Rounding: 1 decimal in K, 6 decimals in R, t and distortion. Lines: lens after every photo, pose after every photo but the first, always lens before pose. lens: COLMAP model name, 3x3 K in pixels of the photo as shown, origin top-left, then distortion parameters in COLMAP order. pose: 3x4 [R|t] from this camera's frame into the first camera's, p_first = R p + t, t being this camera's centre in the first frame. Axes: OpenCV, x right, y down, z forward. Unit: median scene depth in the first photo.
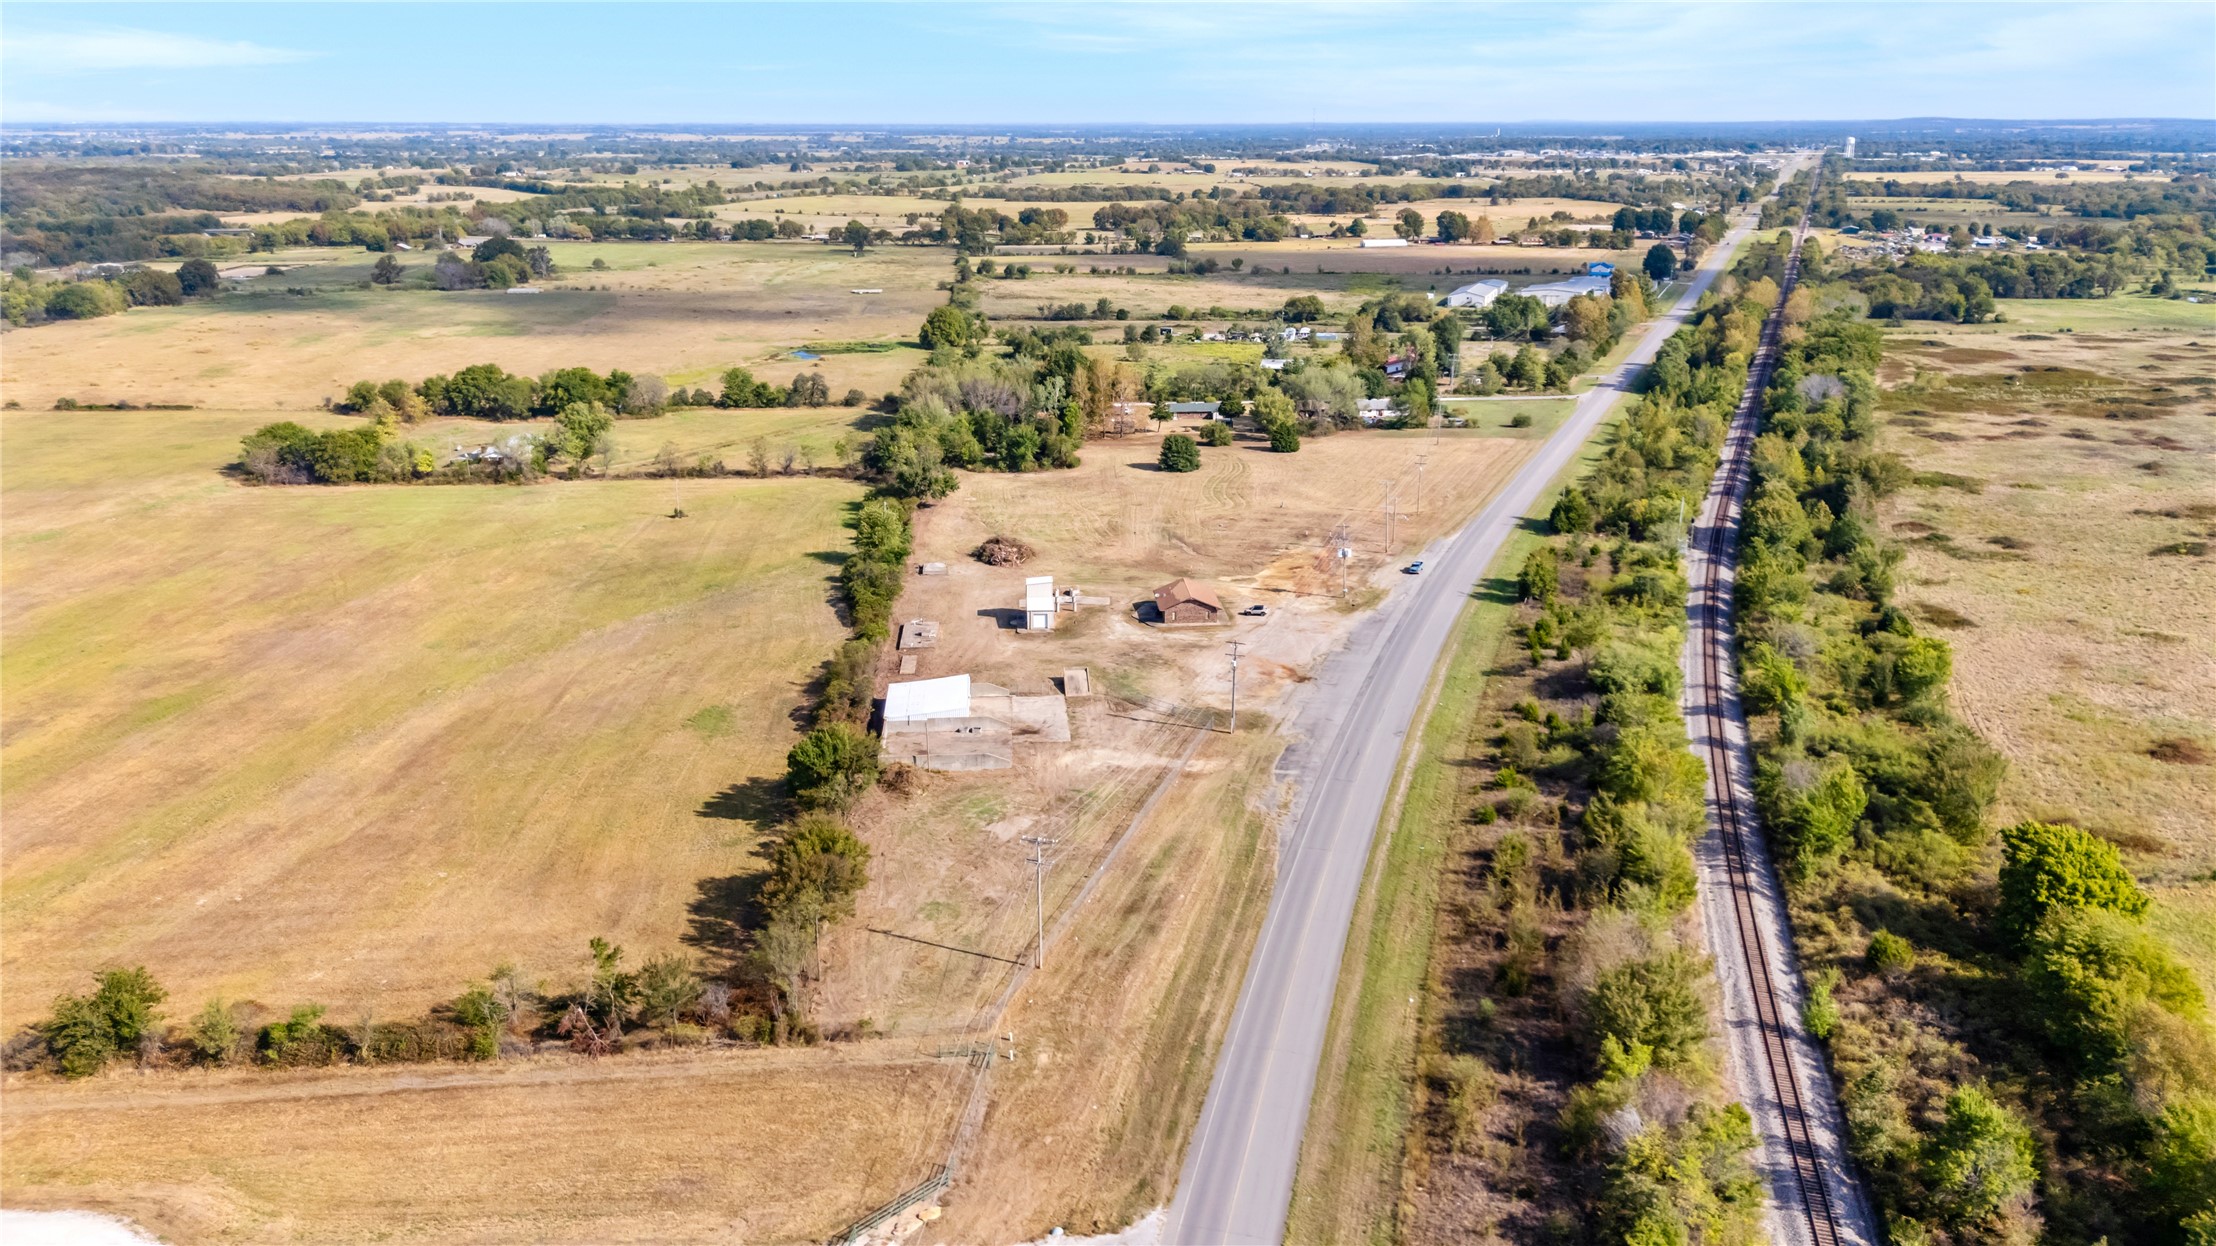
lens RADIAL K [[1663.0, 0, 1101.5], [0, 1663.0, 624.8], [0, 0, 1]] dist [0.126883, -0.196380]
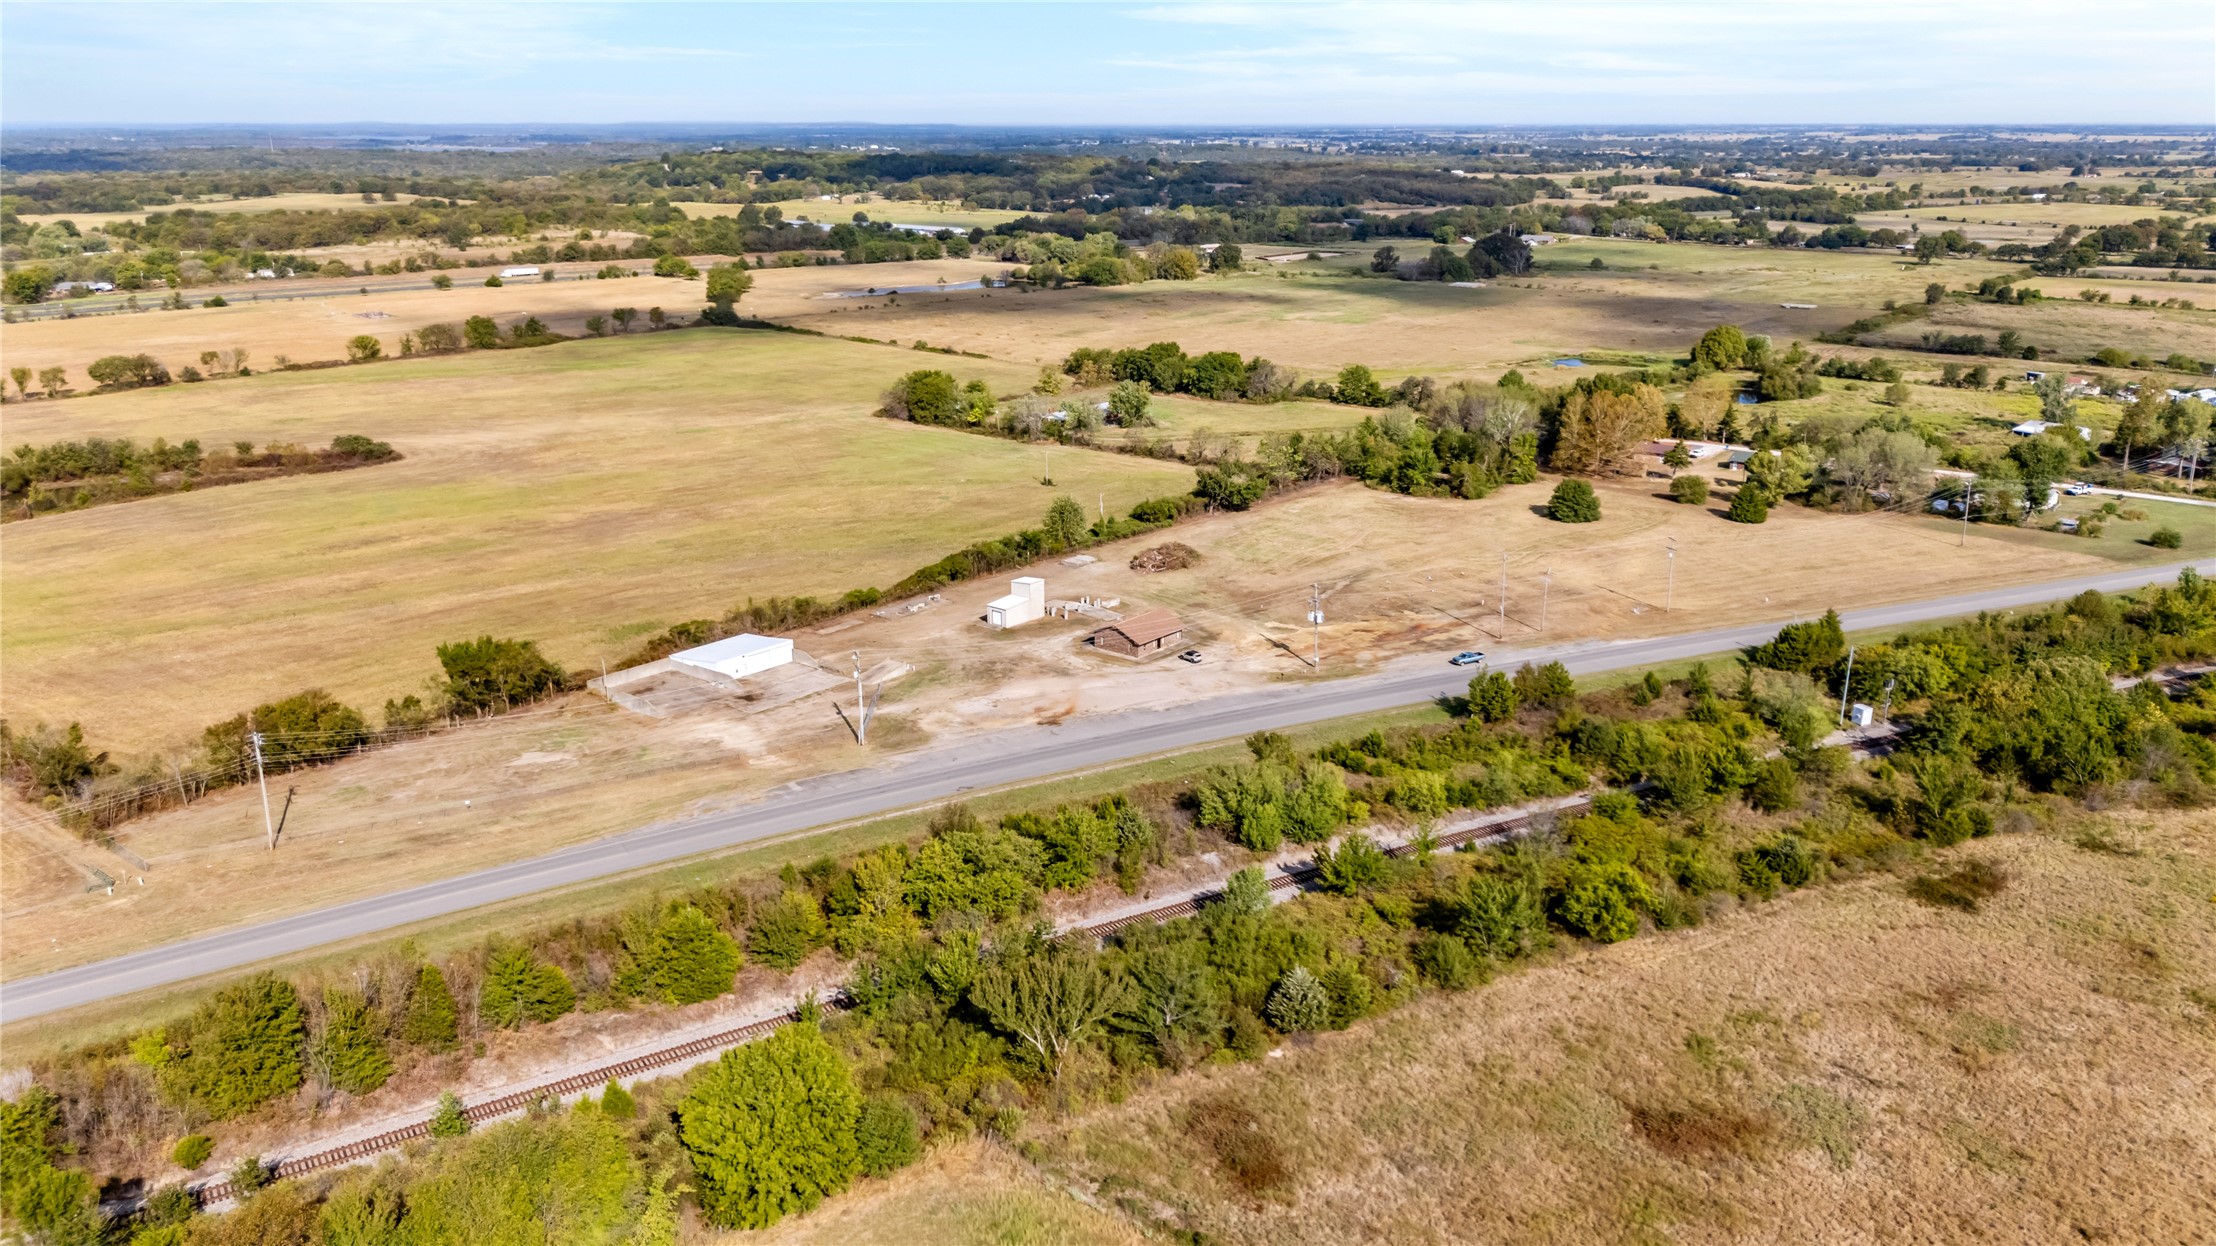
lens RADIAL K [[1628.2, 0, 1115.1], [0, 1628.2, 625.4], [0, 0, 1]] dist [0.077950, -0.077811]
pose [[0.734942, 0.200491, -0.647815, 0.782211], [-0.196691, 0.977253, 0.079303, -0.107643], [0.648978, 0.069136, 0.757659, 0.358838]]
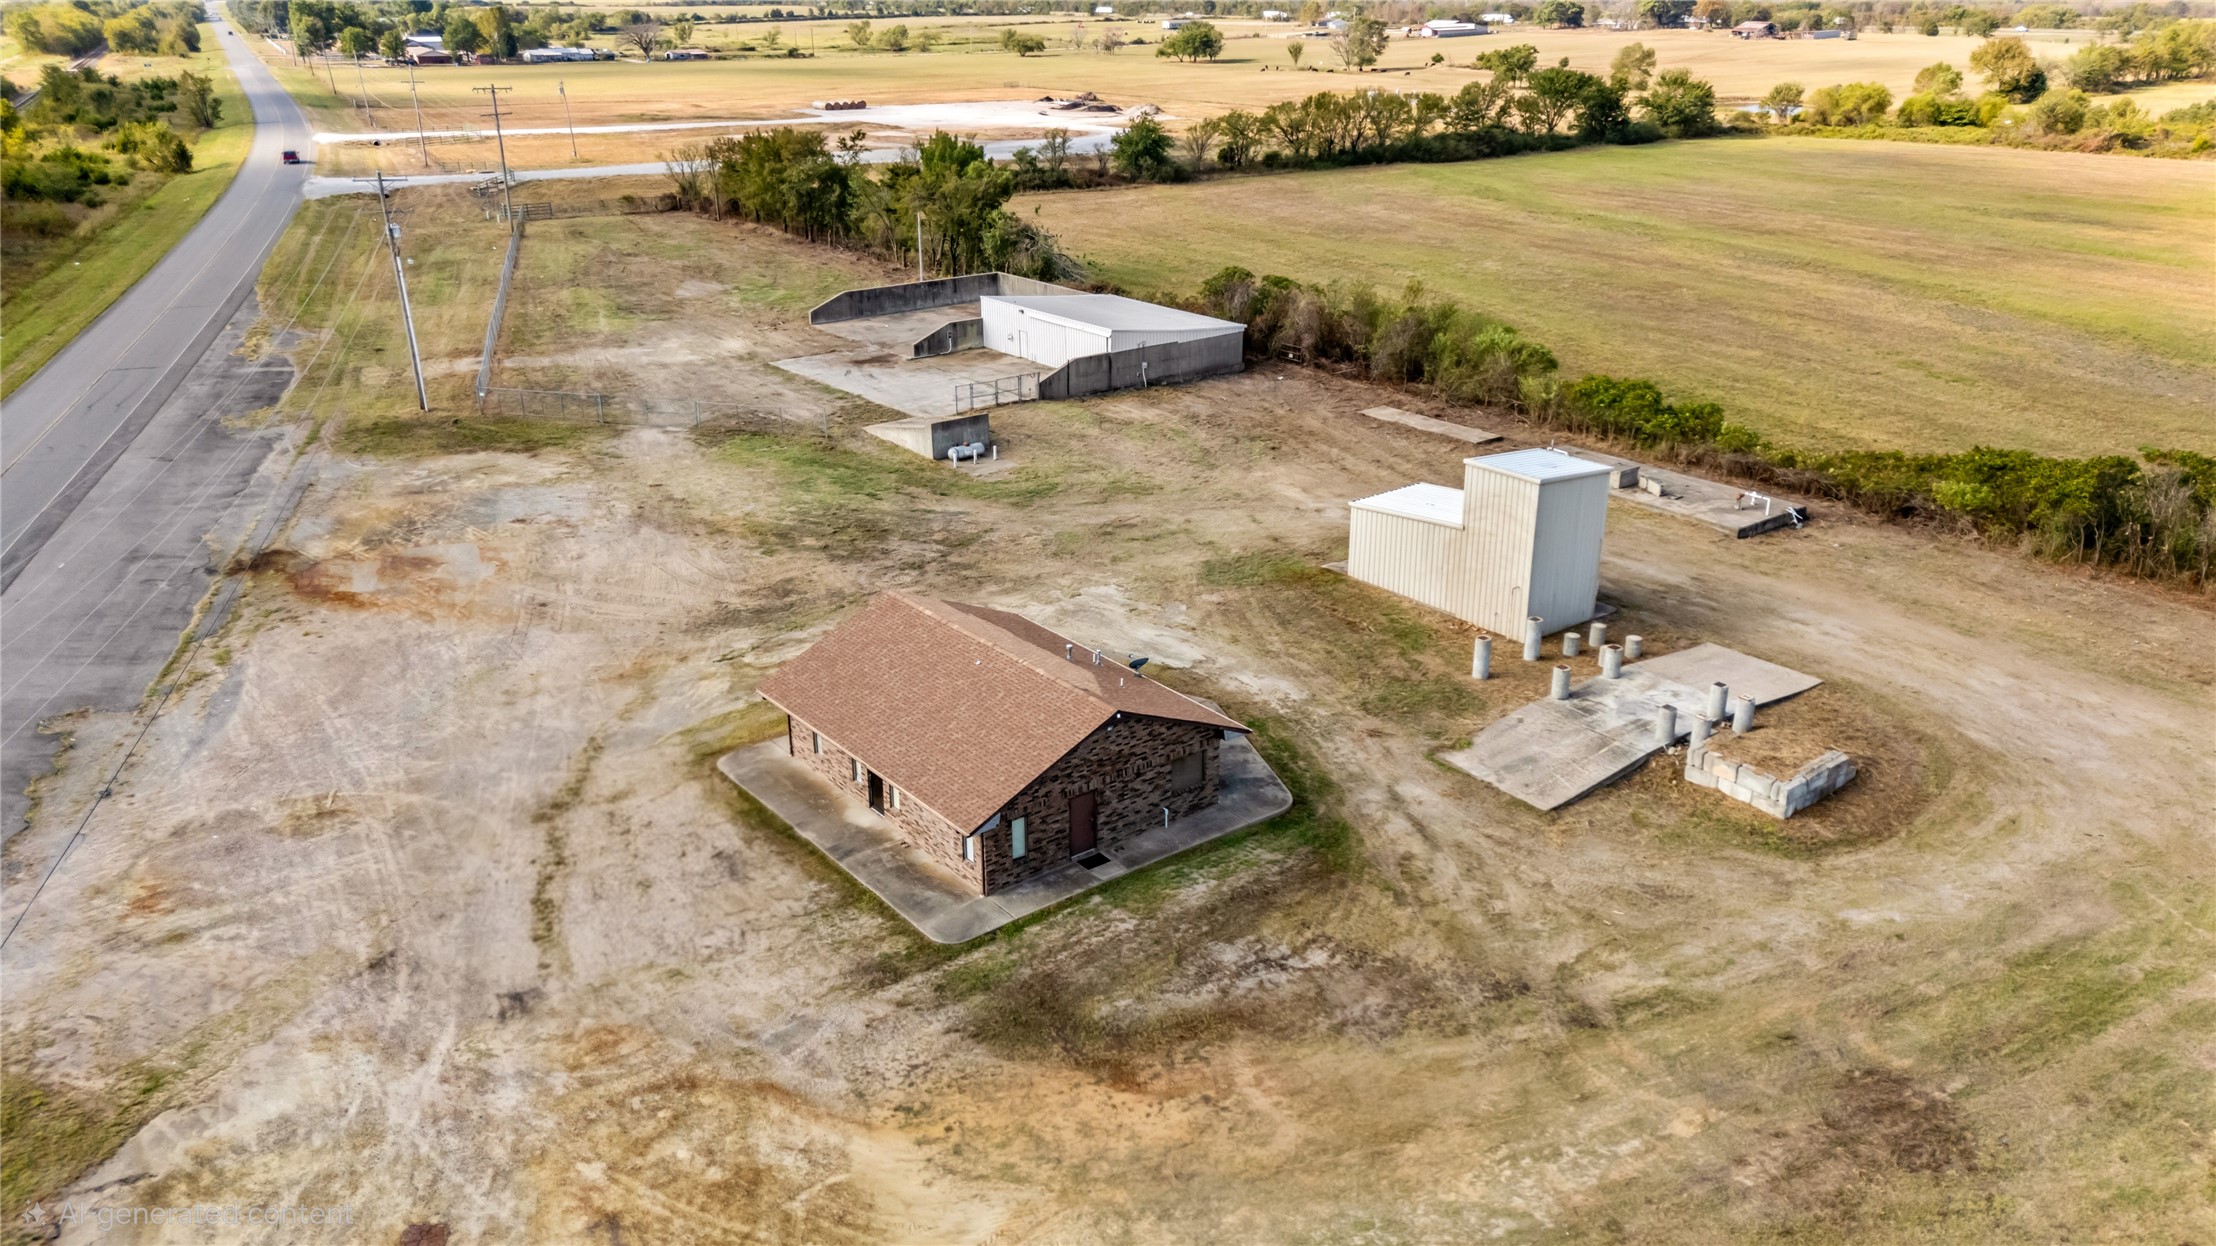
lens RADIAL K [[1628.2, 0, 1115.1], [0, 1628.2, 625.4], [0, 0, 1]] dist [0.077950, -0.077811]
pose [[-0.822838, 0.217014, -0.525207, 0.164013], [-0.156607, 0.801828, 0.576668, -0.159382], [0.546271, 0.556755, -0.625789, 1.367534]]
